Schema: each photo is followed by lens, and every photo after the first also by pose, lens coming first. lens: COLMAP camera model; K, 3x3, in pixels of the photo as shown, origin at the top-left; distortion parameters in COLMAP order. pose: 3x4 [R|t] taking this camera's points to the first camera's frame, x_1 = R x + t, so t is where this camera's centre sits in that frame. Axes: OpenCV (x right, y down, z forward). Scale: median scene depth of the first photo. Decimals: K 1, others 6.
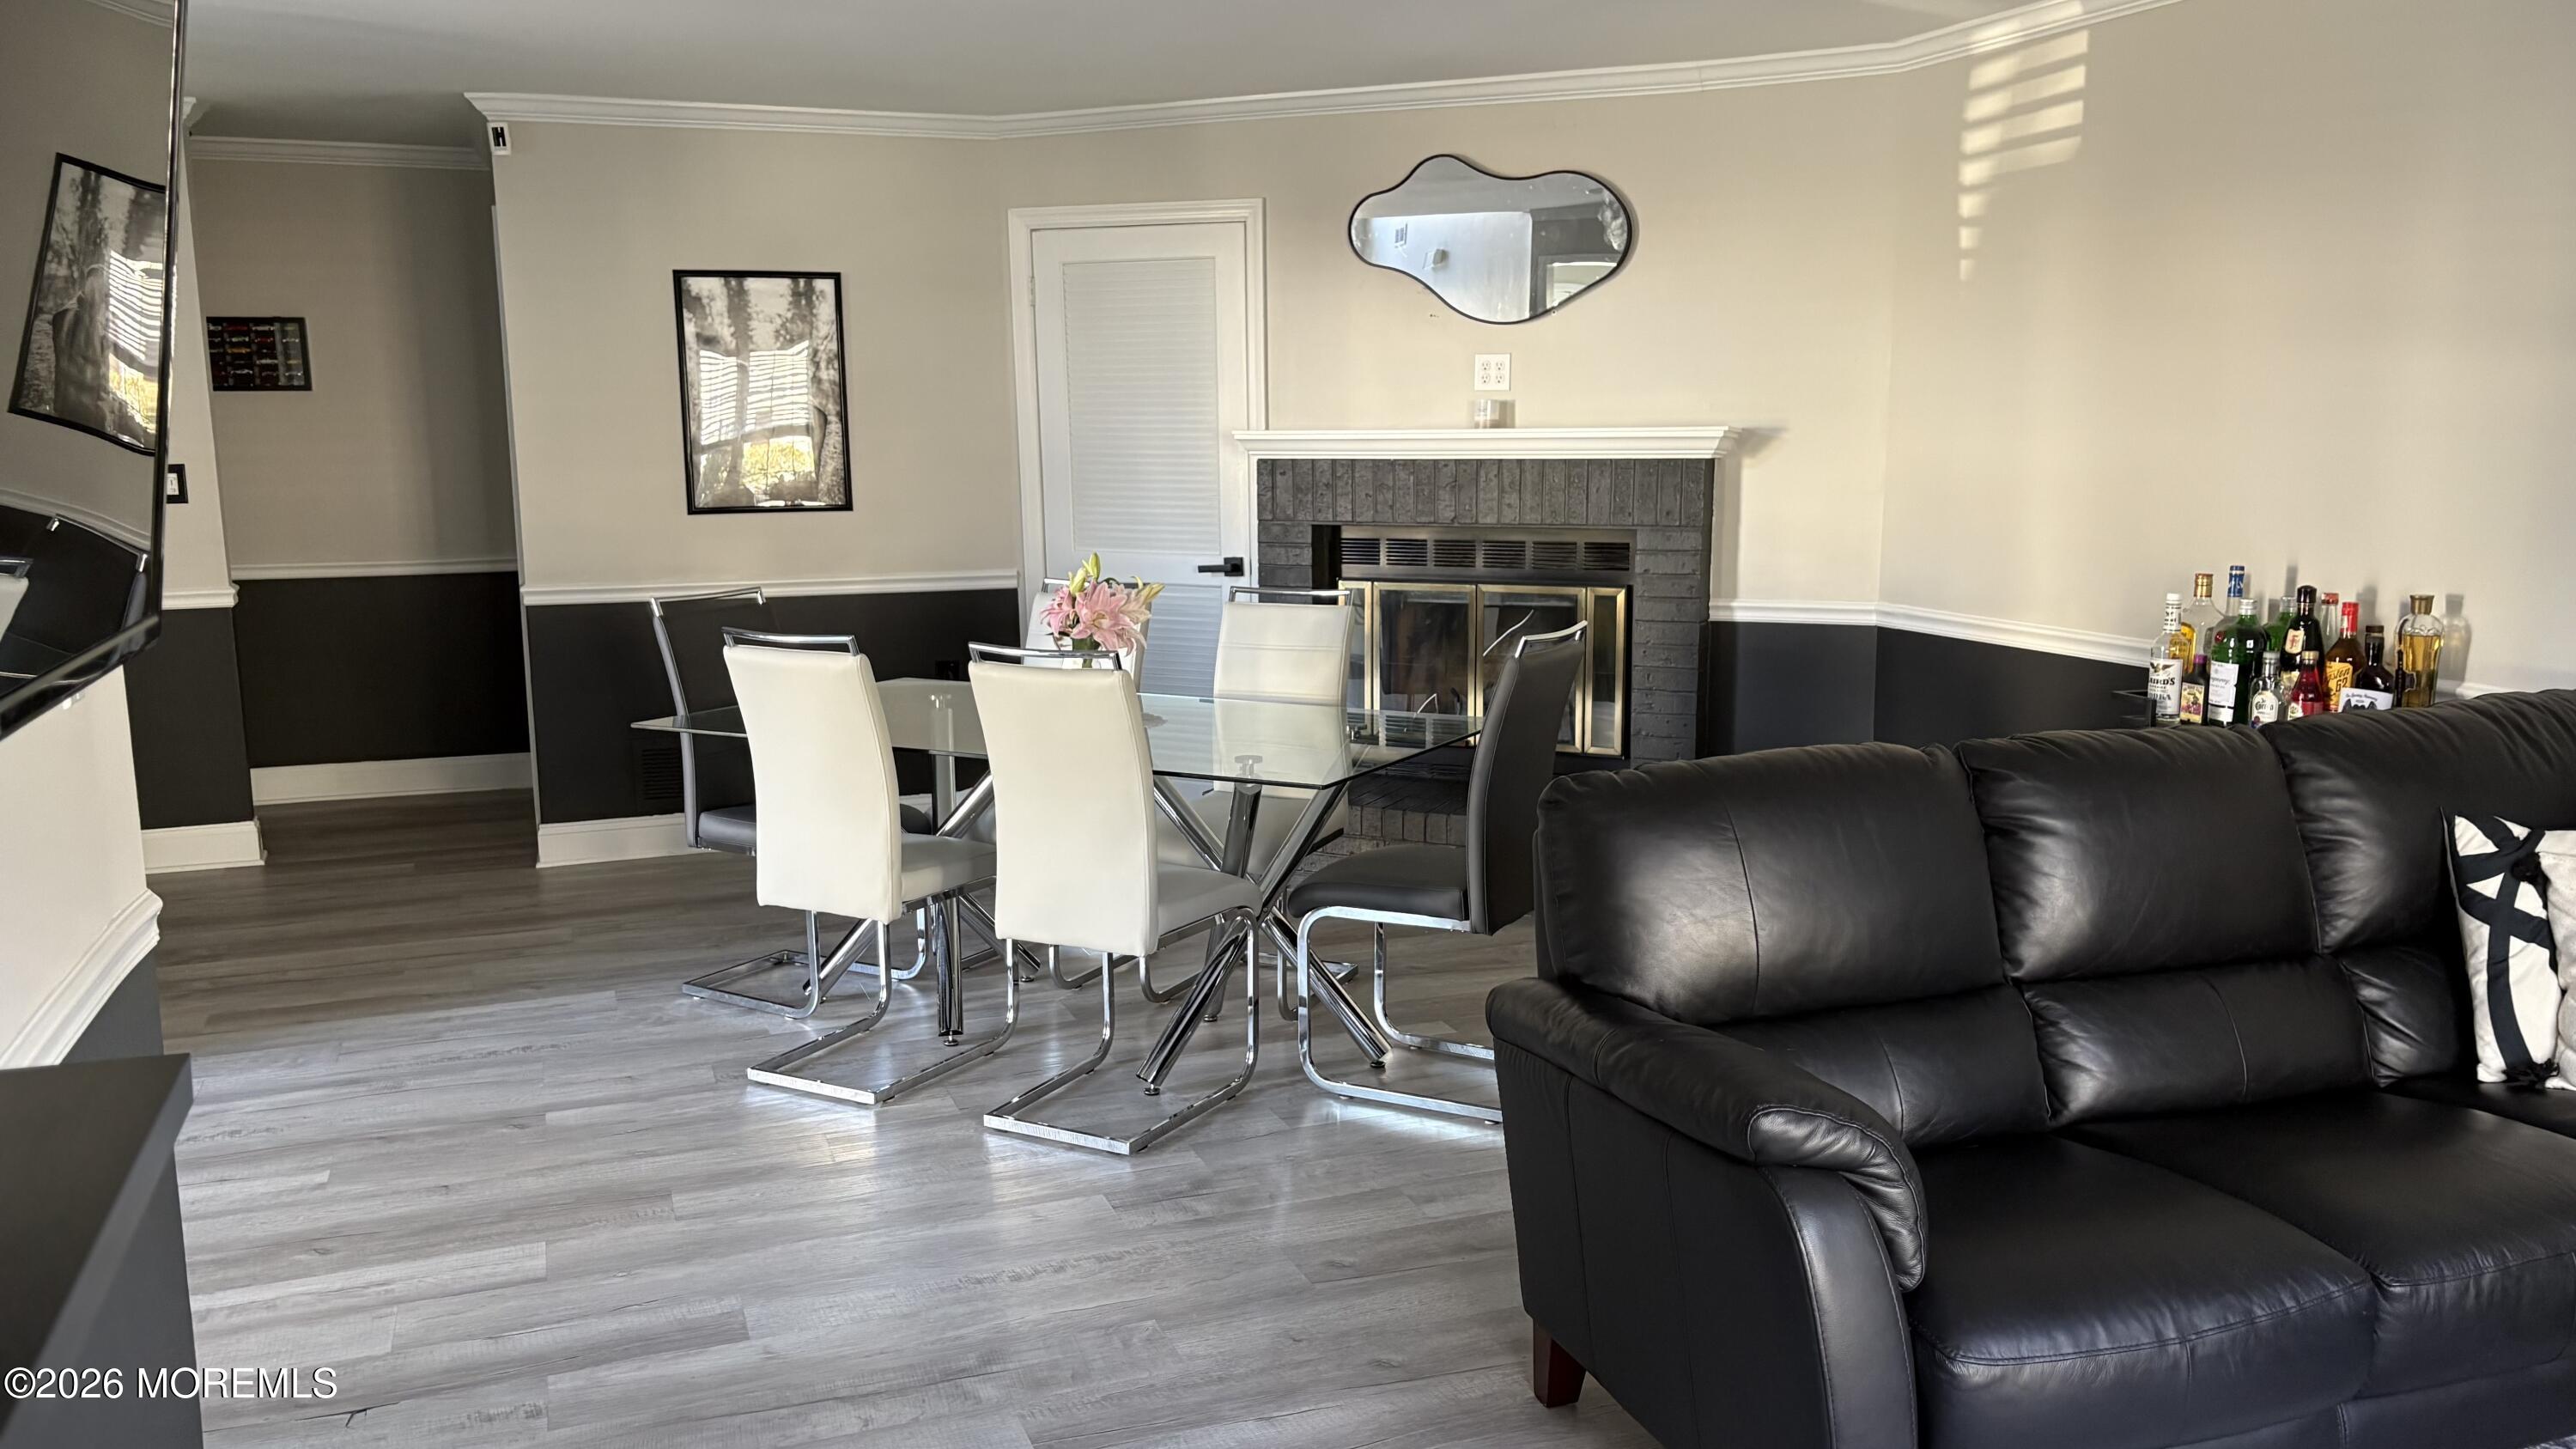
lens RADIAL K [[1997.3, 0, 1289.6], [0, 1997.3, 720.7], [0, 0, 1]] dist [-0.010504, -0.000732]
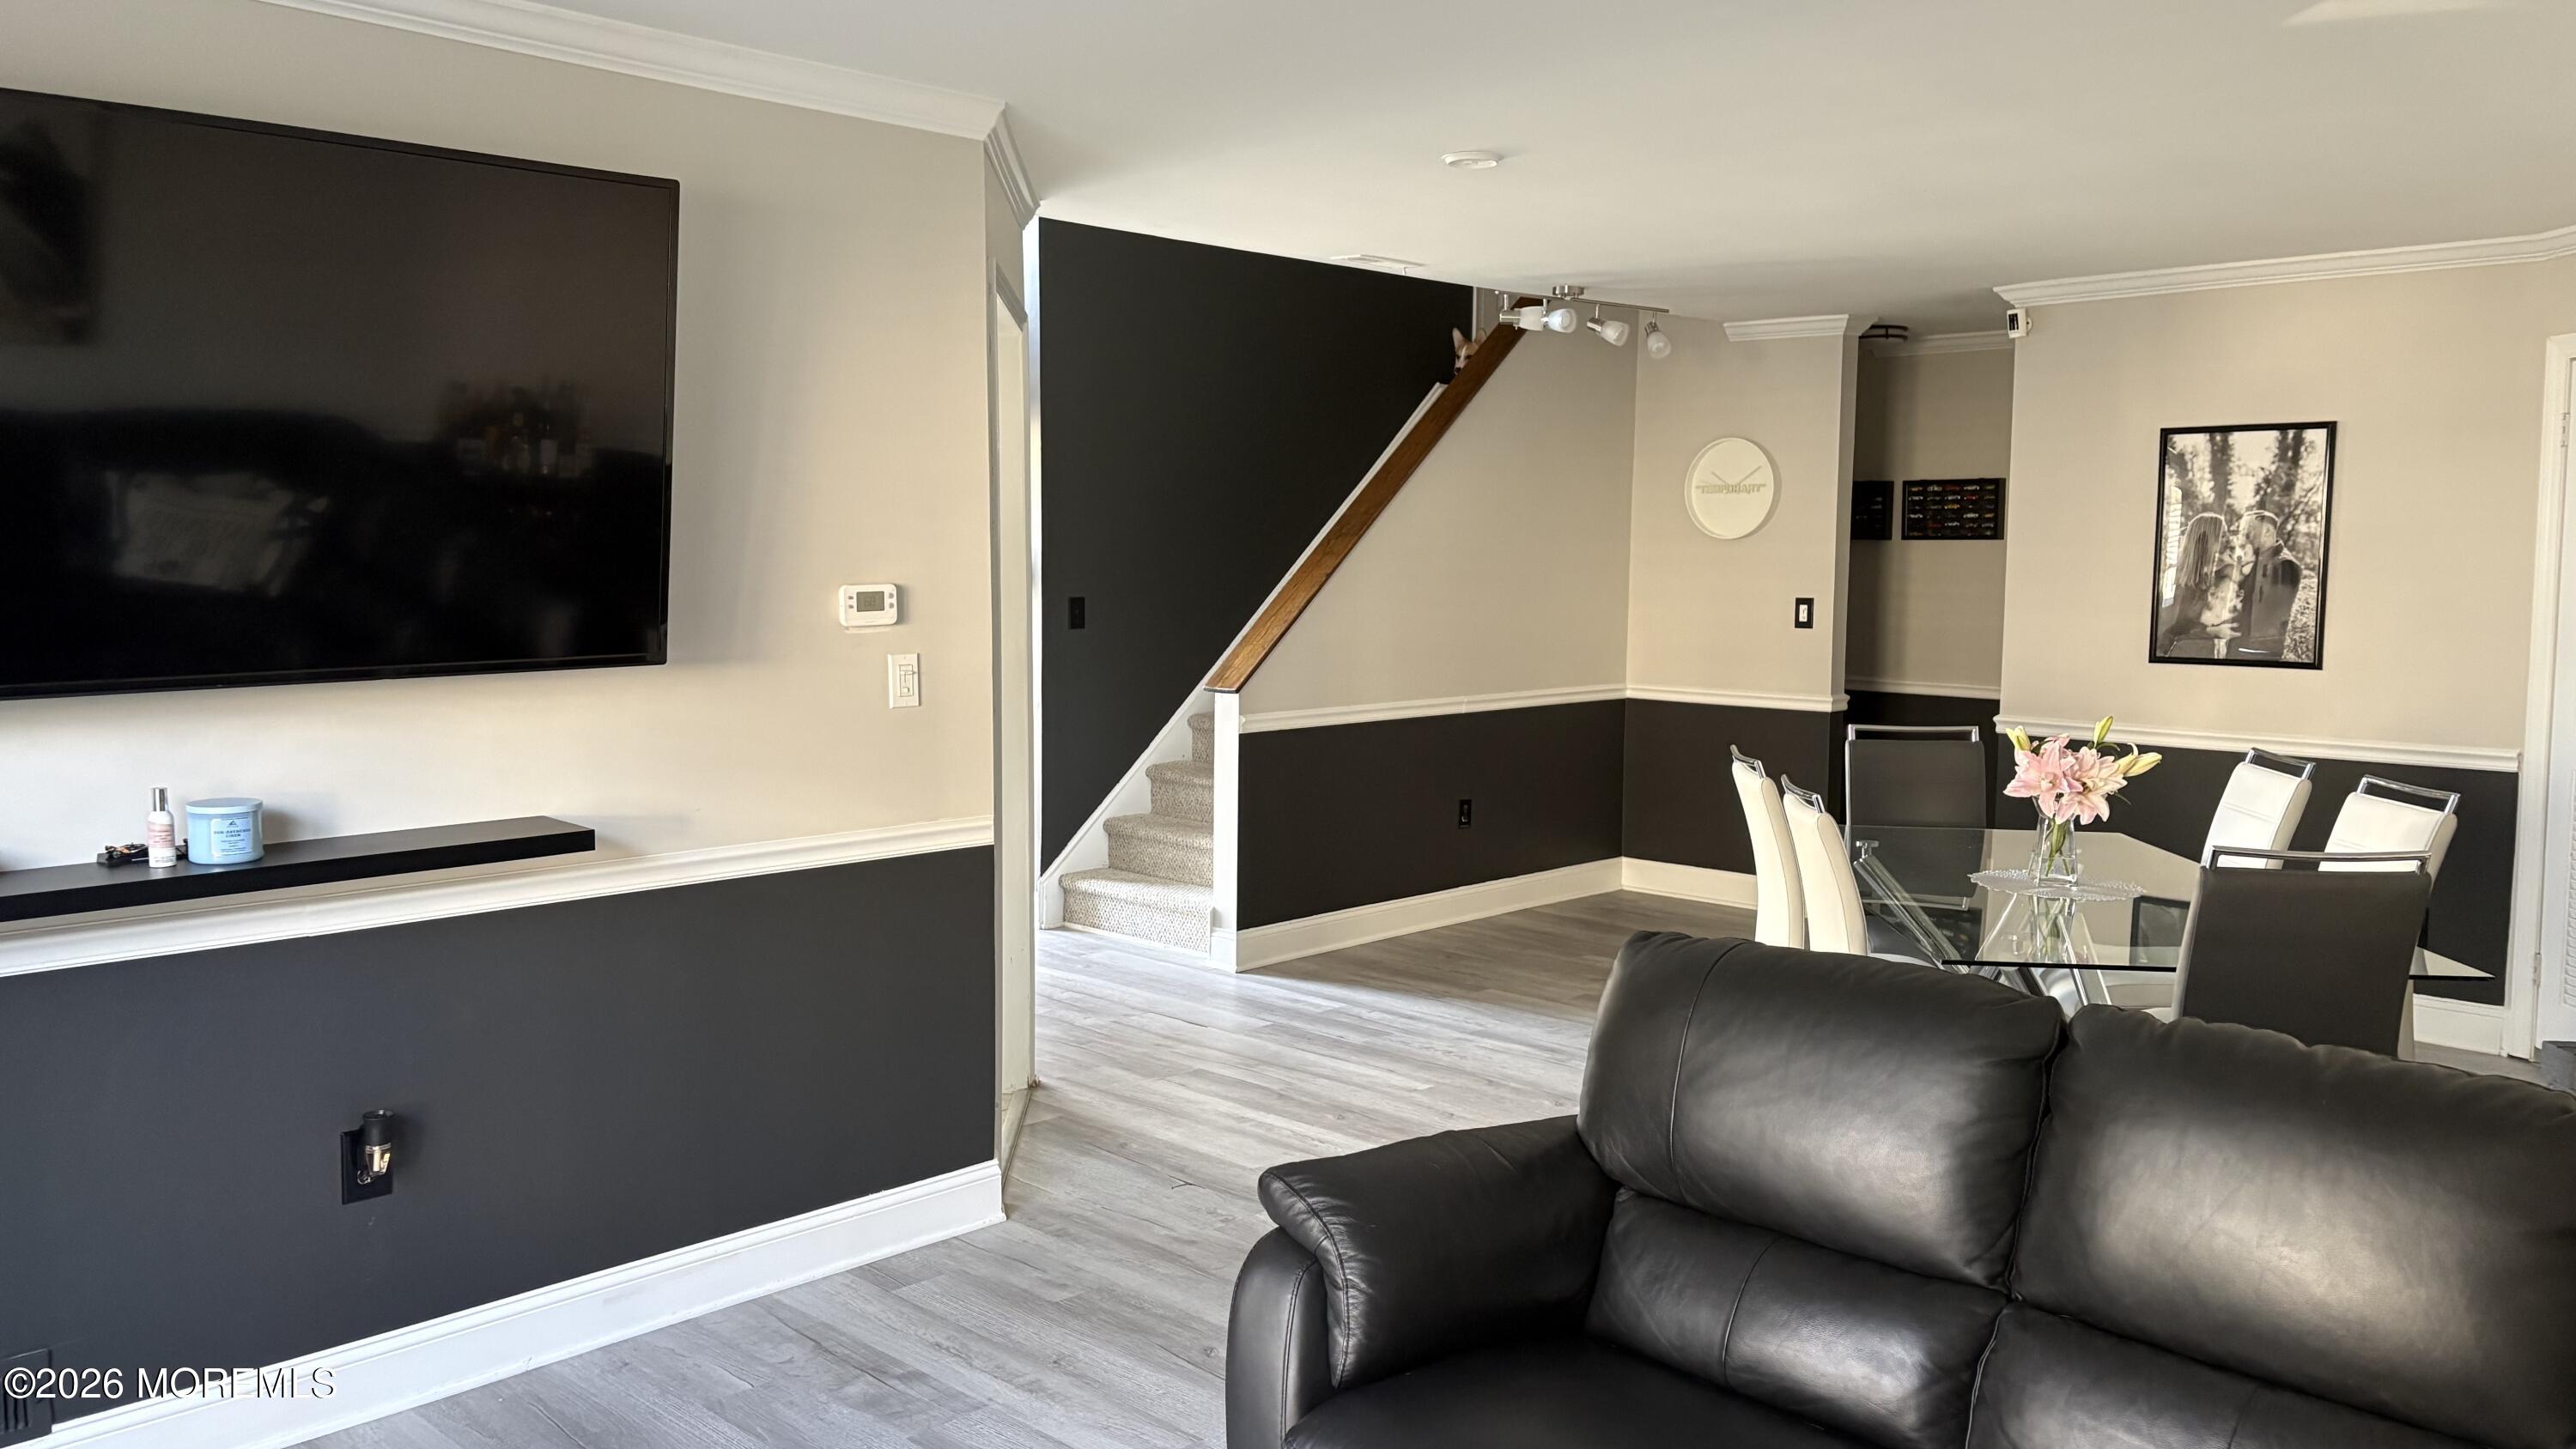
lens RADIAL K [[1944.5, 0, 1288.1], [0, 1944.5, 730.5], [0, 0, 1]] dist [0.012668, 0.005167]
pose [[0.405824, 0.092271, -0.909282, 0.444213], [-0.151074, 0.987977, 0.032831, -0.034131], [0.901379, 0.124045, 0.414885, 0.182763]]
